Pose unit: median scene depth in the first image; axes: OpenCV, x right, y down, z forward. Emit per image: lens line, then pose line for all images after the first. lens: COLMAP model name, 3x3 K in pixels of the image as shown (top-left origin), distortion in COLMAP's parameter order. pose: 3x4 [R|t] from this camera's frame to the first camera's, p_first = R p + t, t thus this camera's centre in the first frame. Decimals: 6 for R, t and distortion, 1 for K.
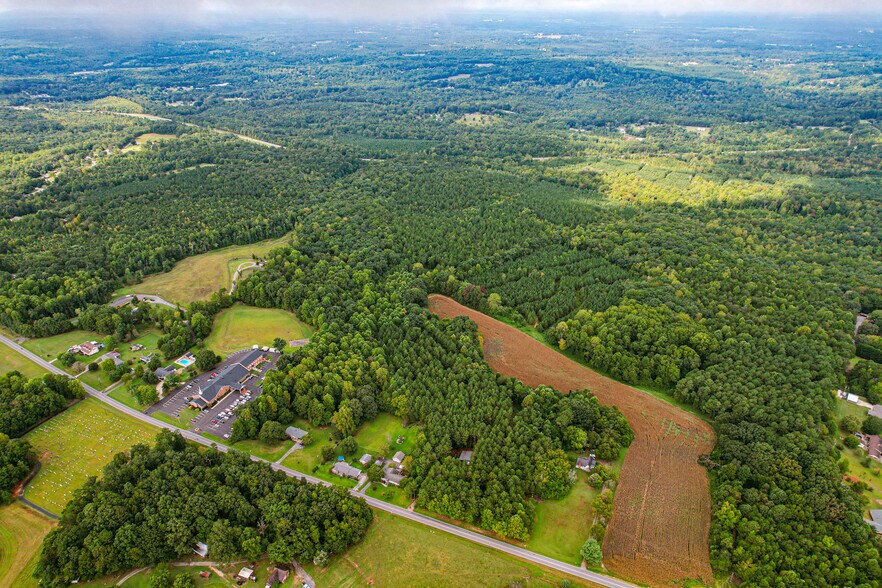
lens RADIAL K [[561.4, 0, 443.9], [0, 561.4, 299.7], [0, 0, 1]] dist [-0.085655, 0.075686]
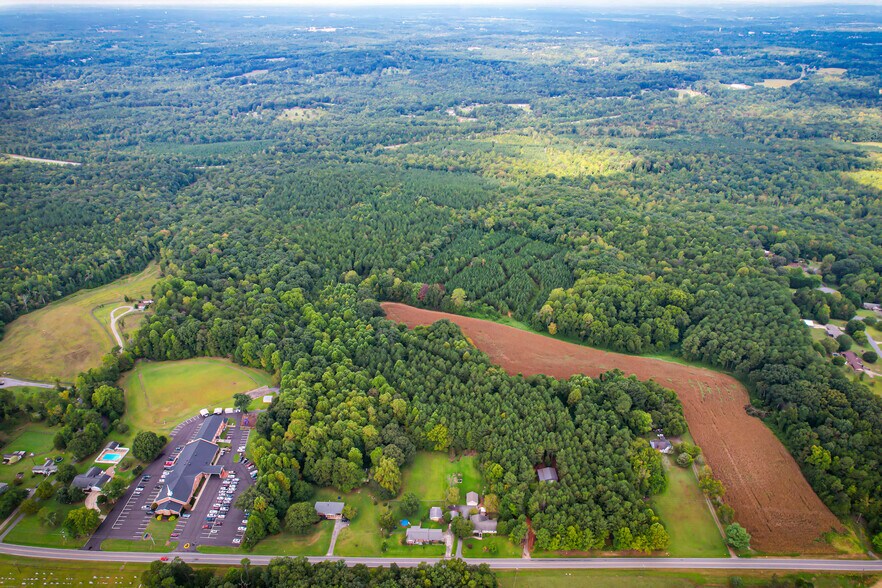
lens RADIAL K [[561.4, 0, 443.9], [0, 561.4, 299.7], [0, 0, 1]] dist [-0.085655, 0.075686]
pose [[0.924997, -0.181269, 0.333949, -0.242883], [0.179188, 0.983107, 0.037306, -0.032880], [-0.335070, 0.025332, 0.941853, 0.164651]]
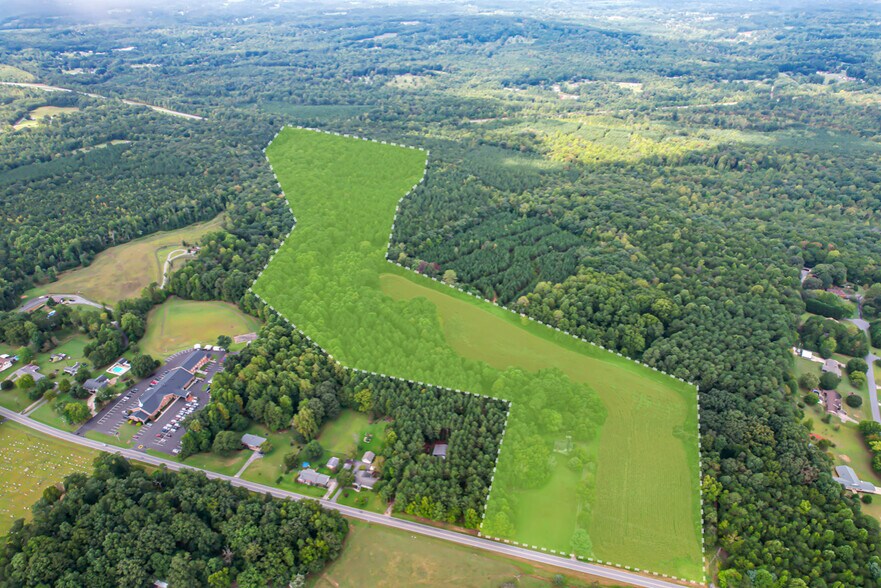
lens RADIAL K [[560.7, 0, 443.4], [0, 560.7, 299.7], [0, 0, 1]] dist [-0.085655, 0.075686]
pose [[0.991884, -0.067487, 0.107753, -0.027473], [0.060312, 0.995825, 0.068520, -0.027645], [-0.111927, -0.061465, 0.991814, 0.052108]]
